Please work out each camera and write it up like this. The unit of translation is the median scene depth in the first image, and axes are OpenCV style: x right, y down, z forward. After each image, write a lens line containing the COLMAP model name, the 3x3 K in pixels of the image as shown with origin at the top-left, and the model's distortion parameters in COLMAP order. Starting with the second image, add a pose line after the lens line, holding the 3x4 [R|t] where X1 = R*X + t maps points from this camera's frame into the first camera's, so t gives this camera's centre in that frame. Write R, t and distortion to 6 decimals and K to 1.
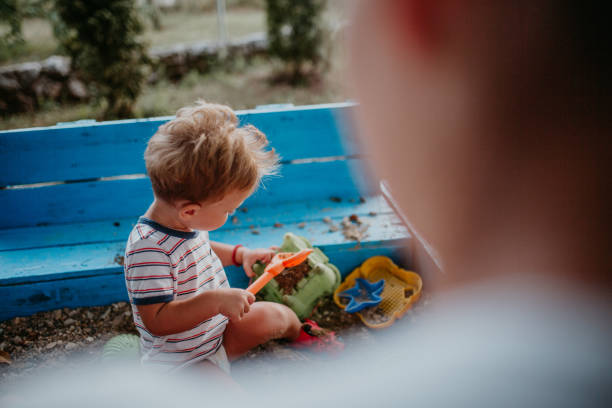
lens RADIAL K [[601.6, 0, 306.0], [0, 601.6, 204.0], [0, 0, 1]] dist [-0.055927, 0.103225]
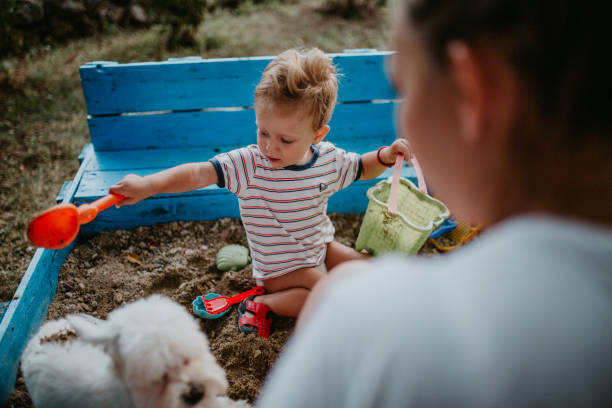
lens RADIAL K [[601.6, 0, 306.0], [0, 601.6, 204.0], [0, 0, 1]] dist [-0.055927, 0.103225]
pose [[0.998308, 0.047559, -0.033461, -0.117967], [-0.043084, 0.991389, 0.123662, -0.015678], [0.039054, -0.122011, 0.991760, -0.160281]]
